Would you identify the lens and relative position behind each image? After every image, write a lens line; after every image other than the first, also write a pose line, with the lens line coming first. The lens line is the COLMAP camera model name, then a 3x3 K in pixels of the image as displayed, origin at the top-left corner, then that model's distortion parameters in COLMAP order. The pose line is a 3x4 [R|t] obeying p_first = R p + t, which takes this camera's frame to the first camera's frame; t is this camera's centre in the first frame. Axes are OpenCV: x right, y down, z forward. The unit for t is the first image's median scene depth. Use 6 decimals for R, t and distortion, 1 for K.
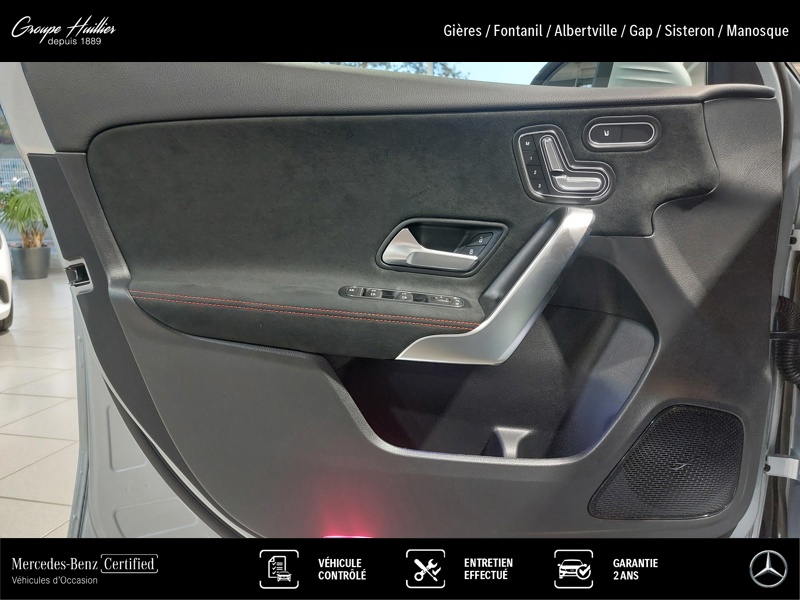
lens RADIAL K [[586.4, 0, 416.8], [0, 586.4, 300.2], [0, 0, 1]] dist [0.061619, -0.113600]
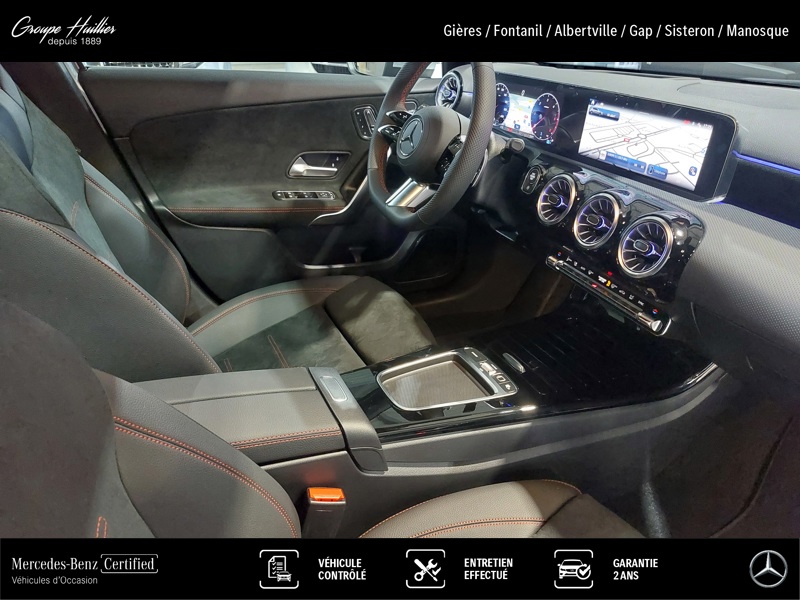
lens RADIAL K [[586.4, 0, 416.8], [0, 586.4, 300.2], [0, 0, 1]] dist [0.061619, -0.113600]
pose [[0.997040, -0.071902, 0.027214, 0.289027], [0.072519, 0.997115, -0.022405, 0.442974], [-0.025525, 0.024312, 0.999379, -1.035357]]
